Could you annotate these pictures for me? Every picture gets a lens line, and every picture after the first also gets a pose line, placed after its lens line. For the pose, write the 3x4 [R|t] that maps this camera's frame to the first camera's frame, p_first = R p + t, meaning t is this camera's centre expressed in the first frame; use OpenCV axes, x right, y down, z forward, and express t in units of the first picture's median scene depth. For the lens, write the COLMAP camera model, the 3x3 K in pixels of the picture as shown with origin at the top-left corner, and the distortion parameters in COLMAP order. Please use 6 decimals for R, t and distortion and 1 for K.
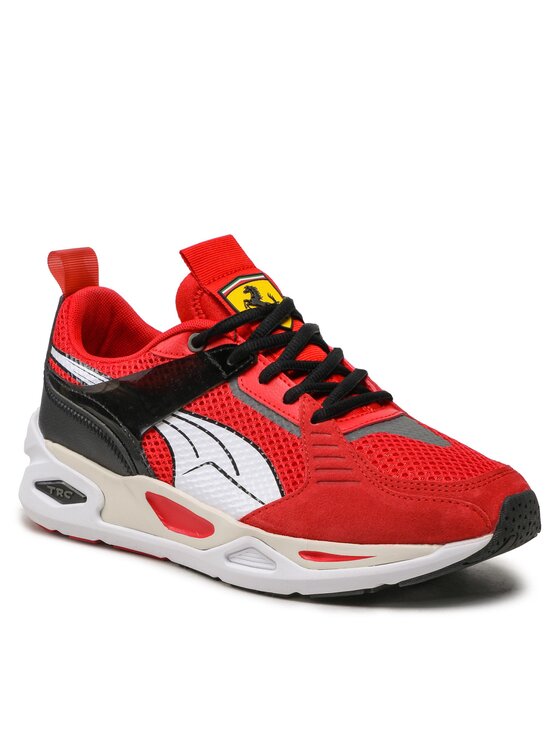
lens RADIAL K [[2870.7, 0, 280.0], [0, 2870.7, 373.0], [0, 0, 1]] dist [0.084018, 0.345079]
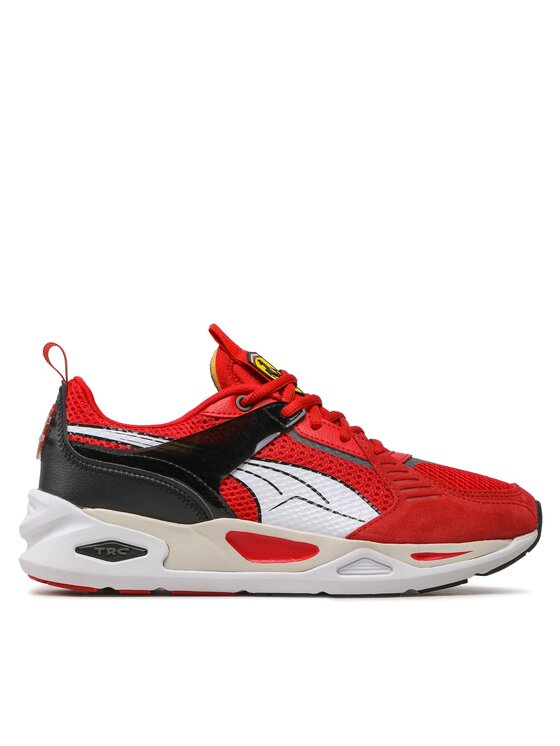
lens RADIAL K [[2870.7, 0, 280.0], [0, 2870.7, 373.0], [0, 0, 1]] dist [0.084018, 0.345079]
pose [[0.668605, 0.037106, 0.742691, -0.886020], [0.136473, 0.975667, -0.171605, 0.179396], [-0.730987, 0.216094, 0.647273, 0.242476]]
